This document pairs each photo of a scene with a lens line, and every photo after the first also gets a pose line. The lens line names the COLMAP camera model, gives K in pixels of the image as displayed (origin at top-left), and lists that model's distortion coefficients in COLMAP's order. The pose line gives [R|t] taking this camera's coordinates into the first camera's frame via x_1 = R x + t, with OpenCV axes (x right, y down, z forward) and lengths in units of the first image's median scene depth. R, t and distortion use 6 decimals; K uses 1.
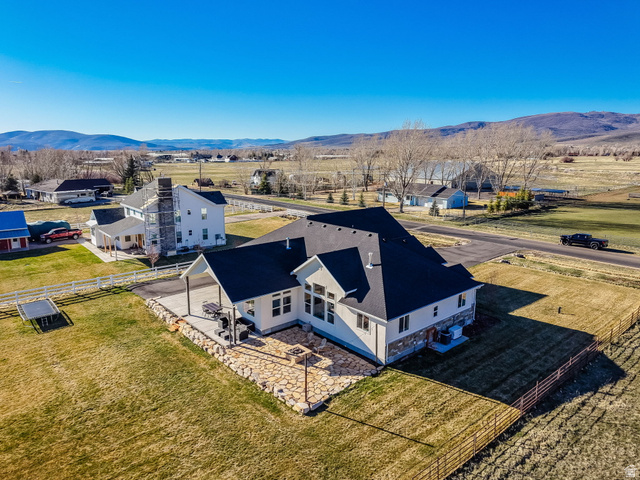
lens RADIAL K [[430.6, 0, 320.0], [0, 430.6, 240.0], [0, 0, 1]] dist [0.034578, -0.023398]
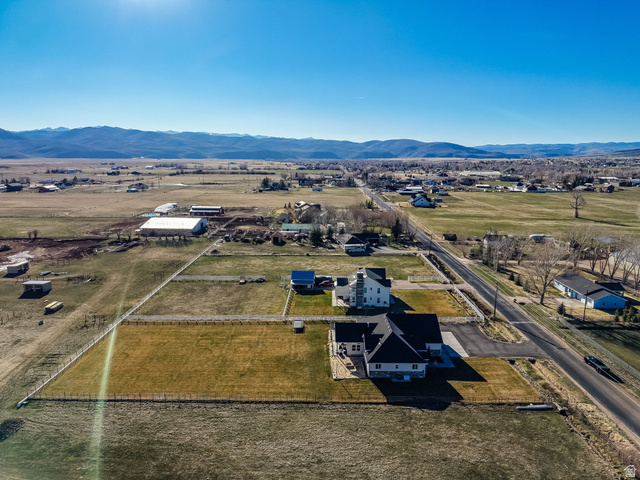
lens RADIAL K [[430.6, 0, 320.0], [0, 430.6, 240.0], [0, 0, 1]] dist [0.034578, -0.023398]
pose [[0.755918, 0.132065, -0.641207, 1.426870], [-0.140423, 0.989353, 0.038227, -0.608105], [0.639429, 0.061144, 0.766415, -1.327832]]
